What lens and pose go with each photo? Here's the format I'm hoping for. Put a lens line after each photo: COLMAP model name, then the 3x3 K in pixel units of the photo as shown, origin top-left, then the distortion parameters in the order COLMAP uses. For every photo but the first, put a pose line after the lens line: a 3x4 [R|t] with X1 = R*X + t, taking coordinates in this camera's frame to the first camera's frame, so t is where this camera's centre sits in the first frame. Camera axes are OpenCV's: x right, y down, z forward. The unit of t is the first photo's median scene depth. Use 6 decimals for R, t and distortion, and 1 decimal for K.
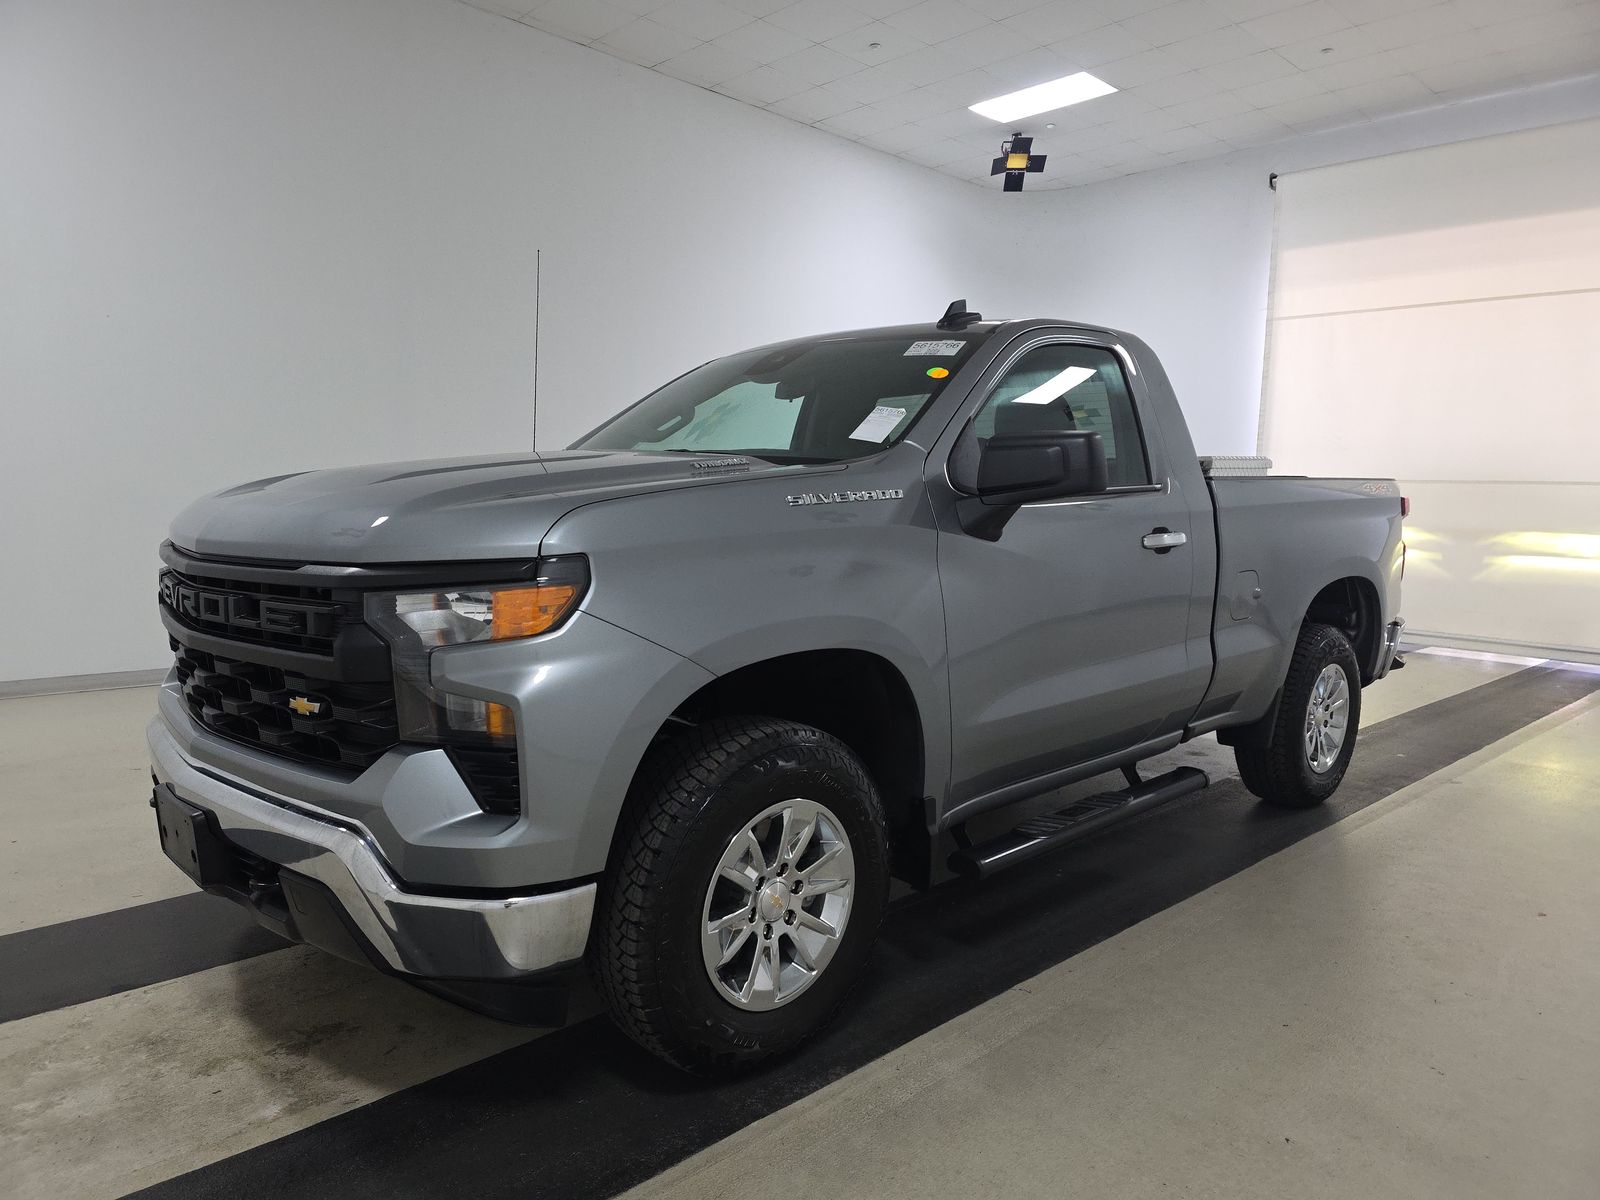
lens RADIAL K [[1080.0, 0, 794.3], [0, 1080.0, 597.3], [0, 0, 1]] dist [0.002596, 0.001185]
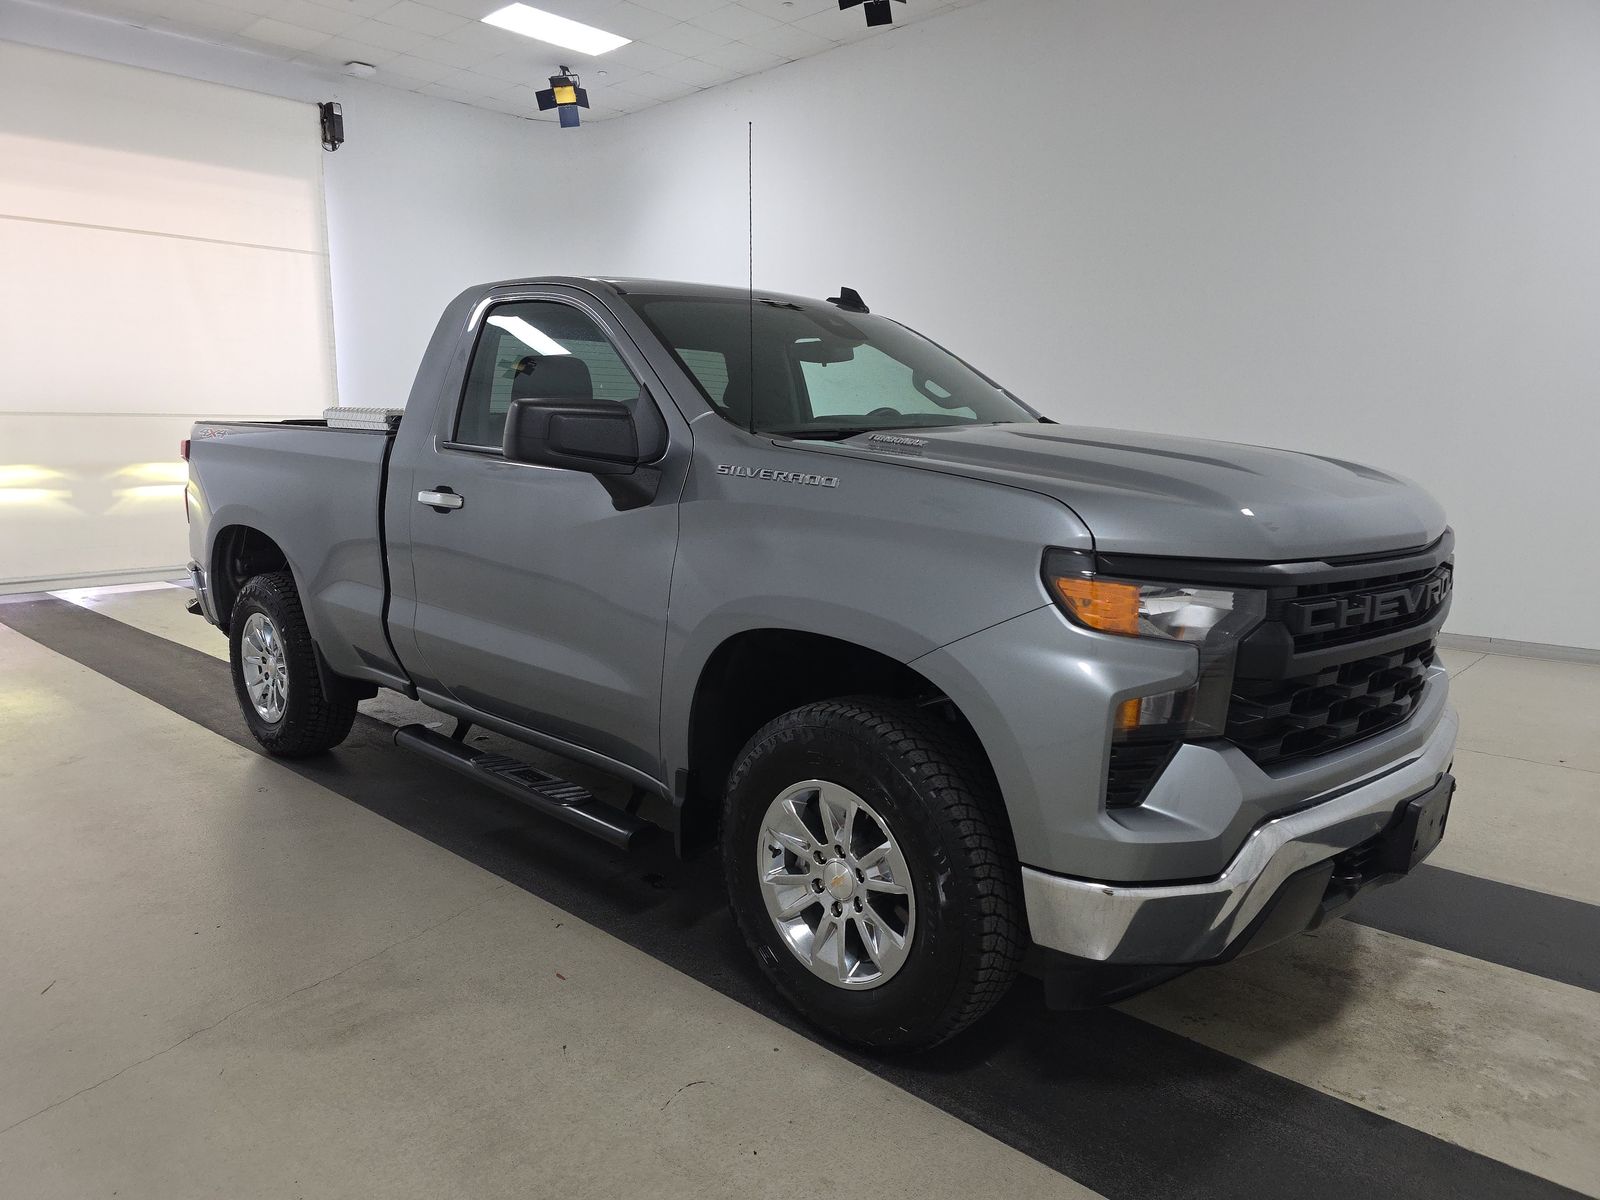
lens RADIAL K [[1080.0, 0, 794.3], [0, 1080.0, 597.3], [0, 0, 1]] dist [0.002596, 0.001185]
pose [[-0.045255, -0.173623, 0.983772, -1.498783], [0.095532, 0.979515, 0.177267, -0.223282], [-0.994397, 0.102004, -0.027741, 1.599104]]
